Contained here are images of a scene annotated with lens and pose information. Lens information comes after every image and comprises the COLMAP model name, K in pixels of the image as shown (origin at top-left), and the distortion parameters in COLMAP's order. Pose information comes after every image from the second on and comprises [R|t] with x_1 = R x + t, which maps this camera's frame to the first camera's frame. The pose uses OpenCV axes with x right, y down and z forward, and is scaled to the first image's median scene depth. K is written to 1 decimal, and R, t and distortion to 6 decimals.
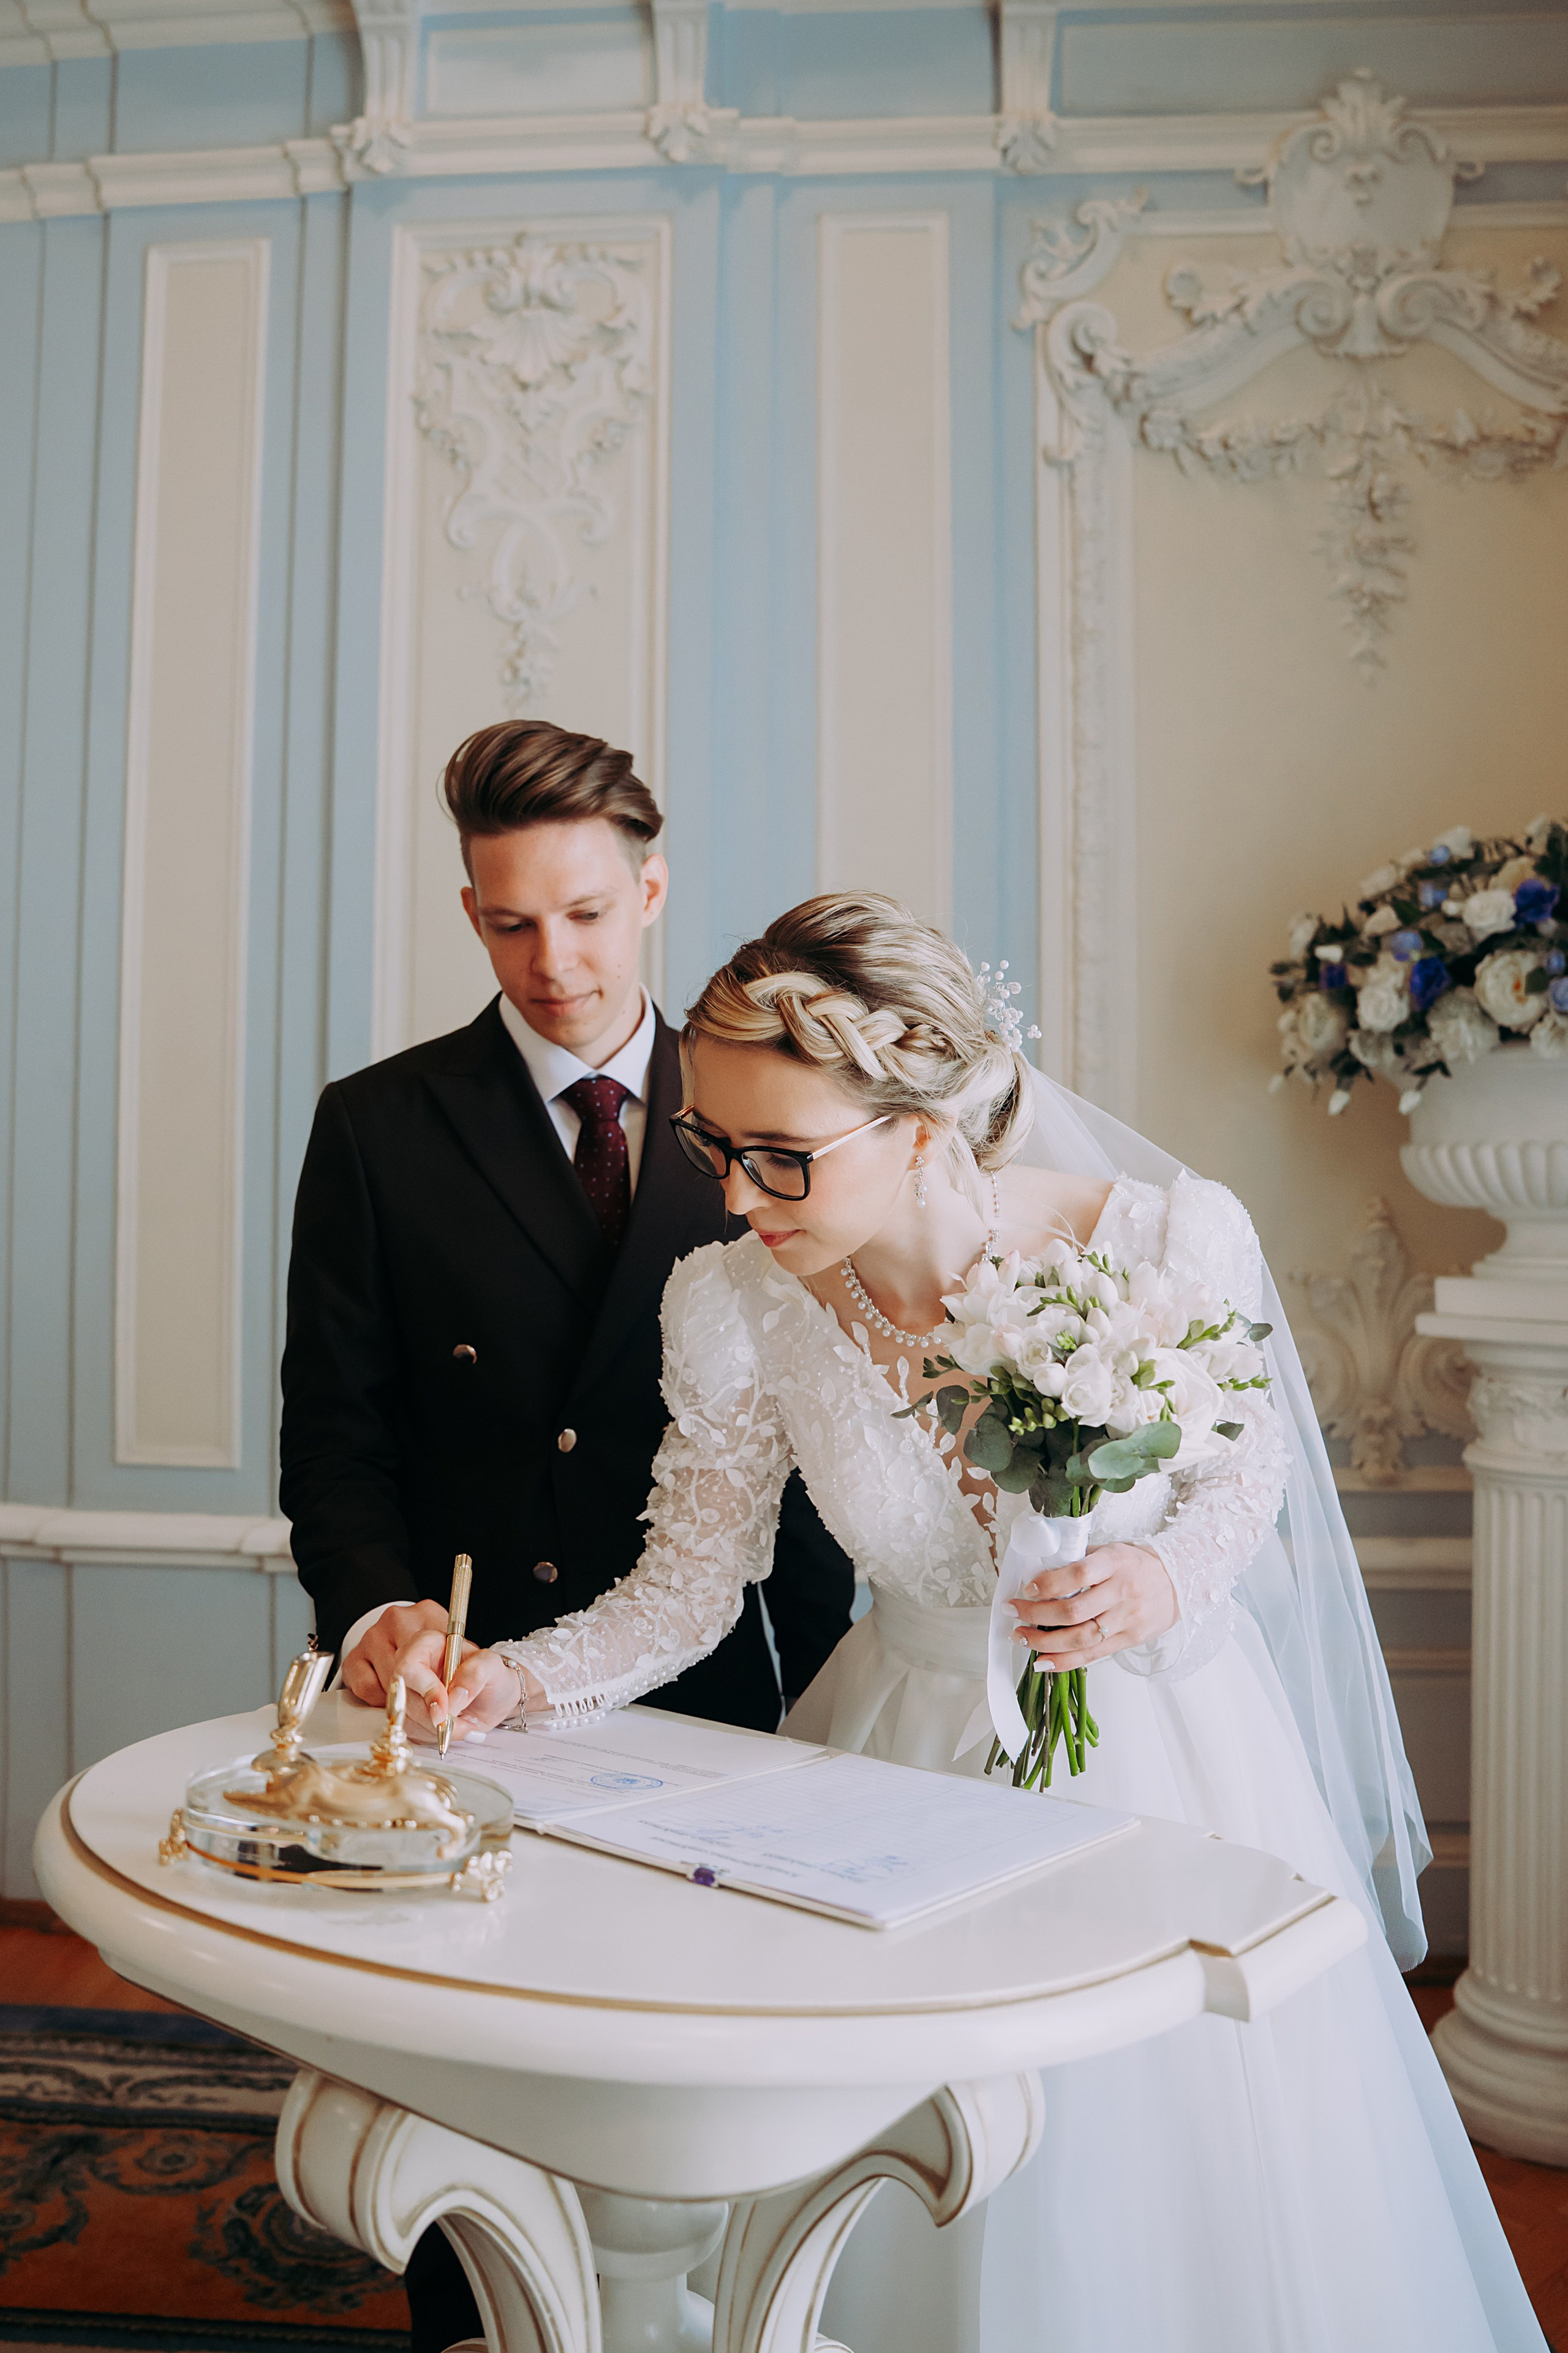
lens RADIAL K [[1890.7, 0, 784.0], [0, 1890.7, 1140.5], [0, 0, 1]] dist [-0.129611, 0.104067]
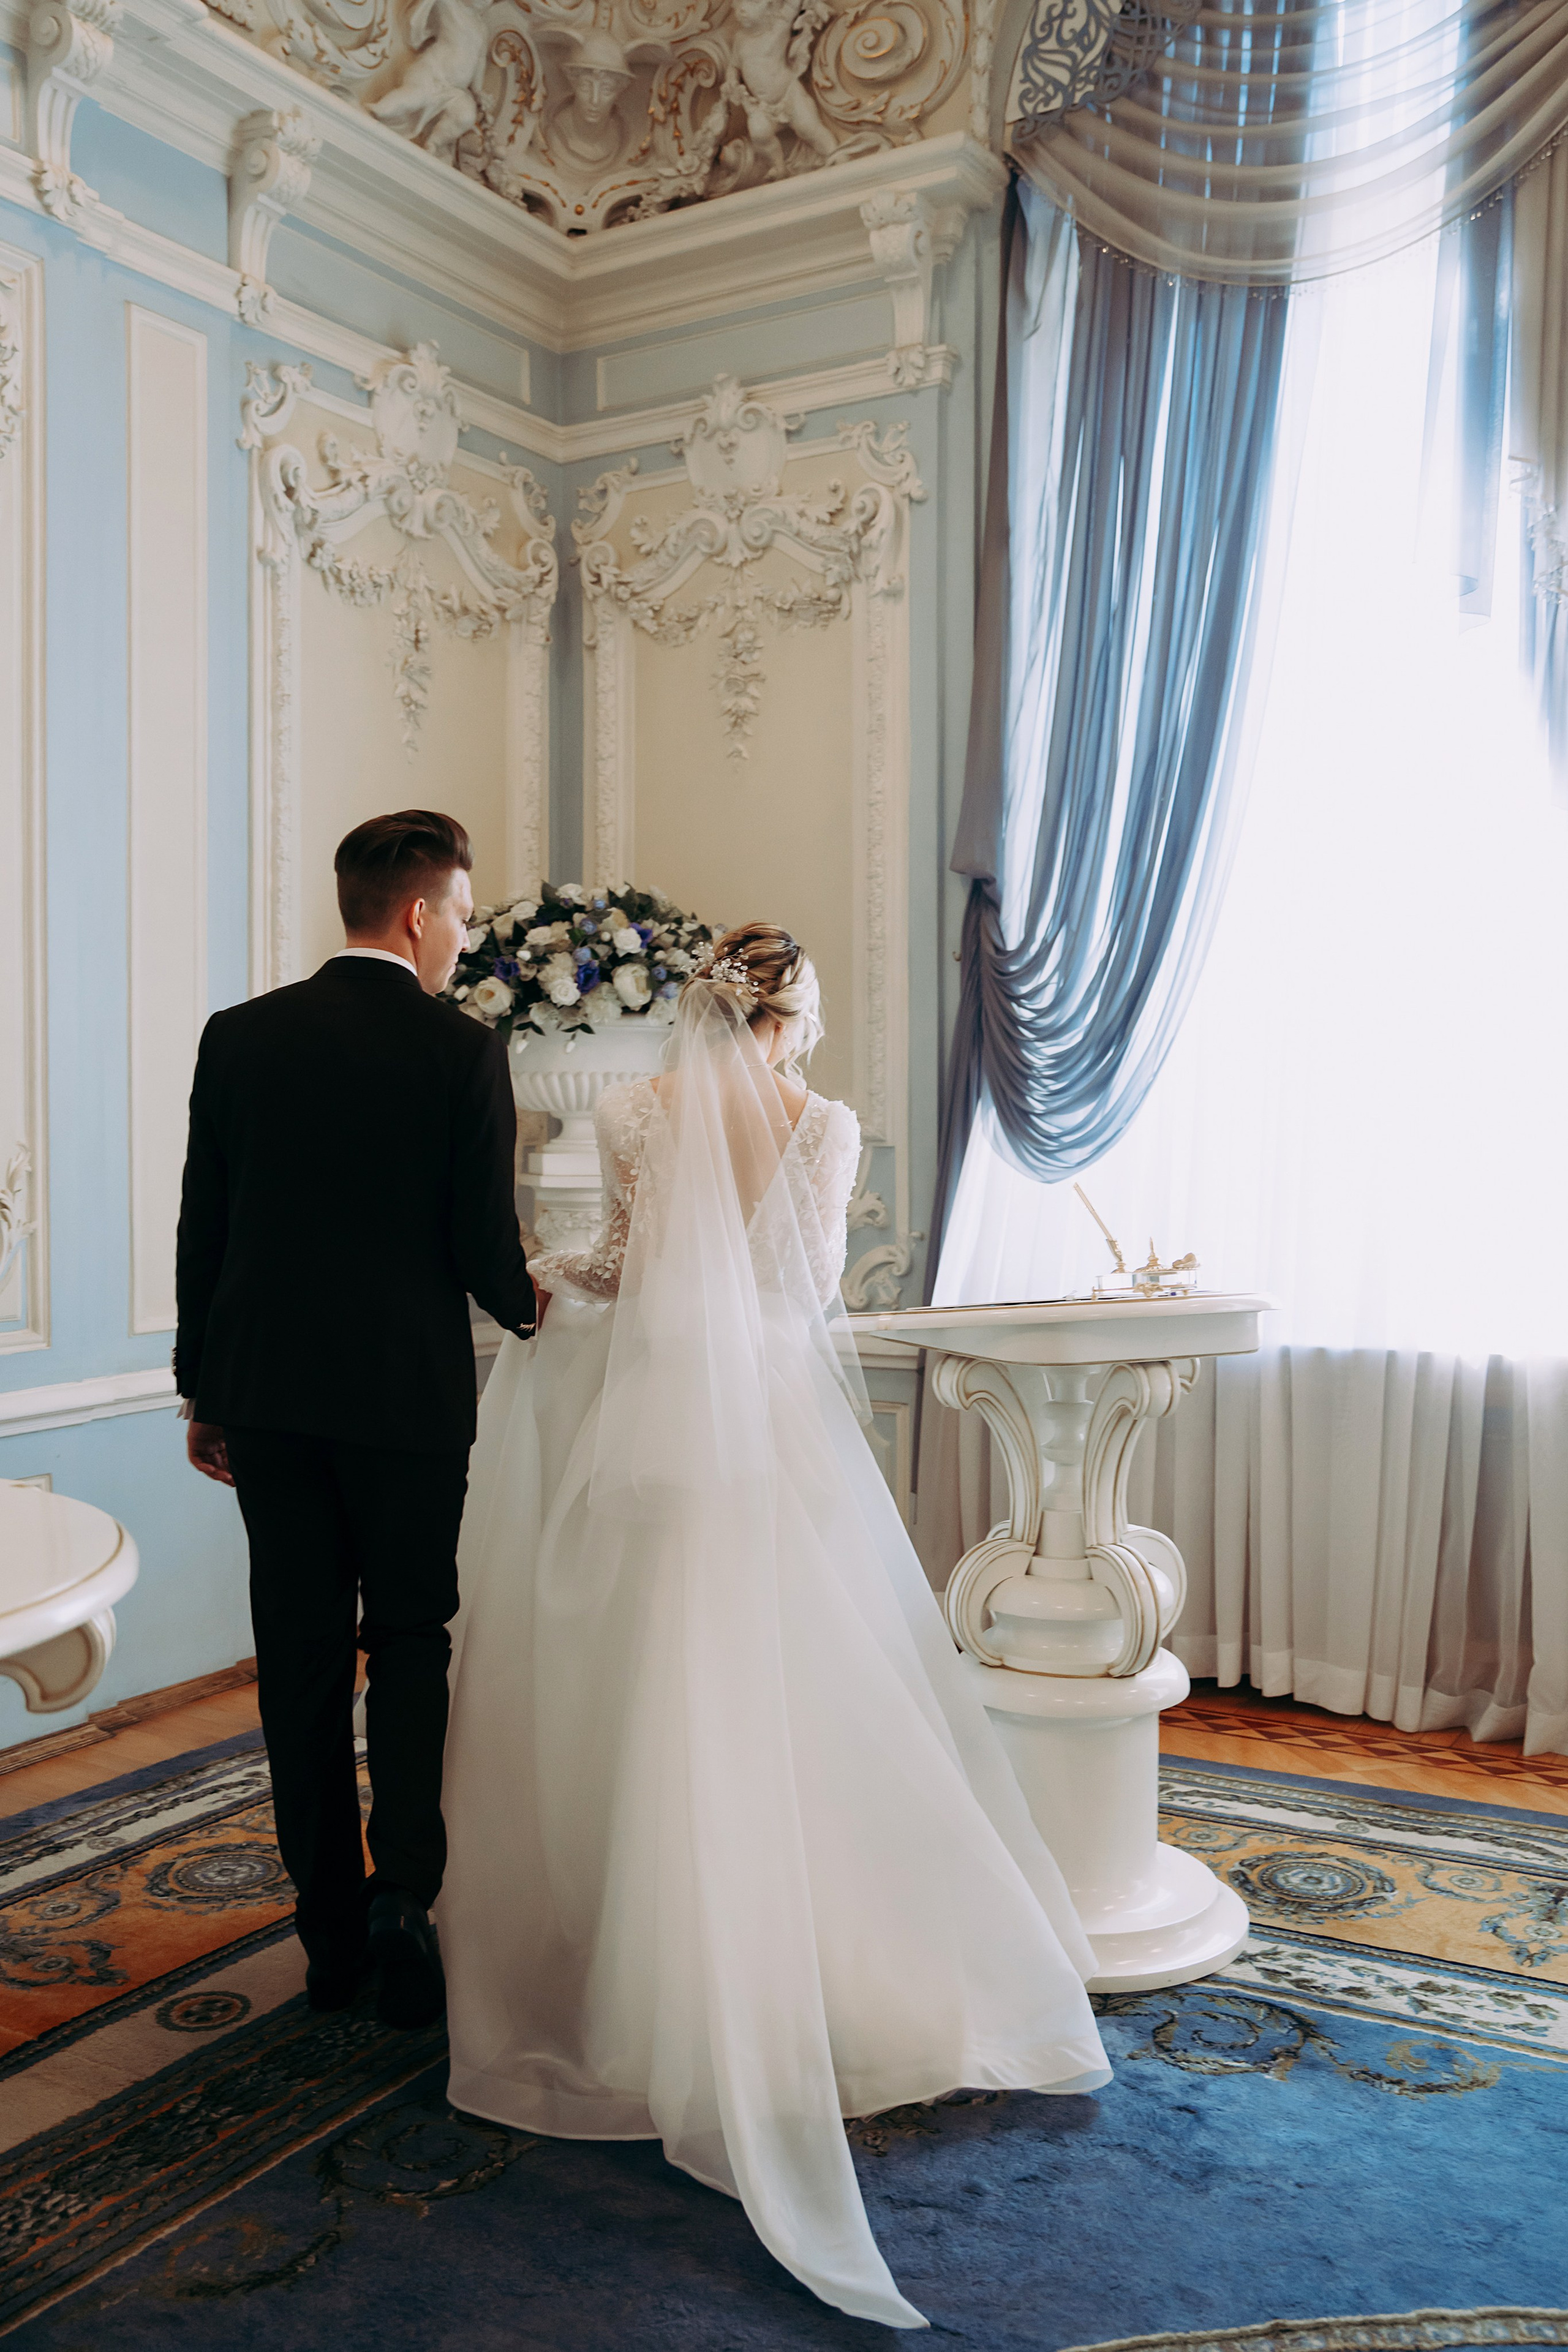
lens RADIAL K [[2086.9, 0, 784.0], [0, 2086.9, 1176.0], [0, 0, 1]] dist [-0.015812, 0.003064]
pose [[0.436449, -0.029336, 0.899251, -1.065912], [-0.012105, 0.999186, 0.038471, 0.017263], [-0.899648, -0.027676, 0.435738, -0.005391]]
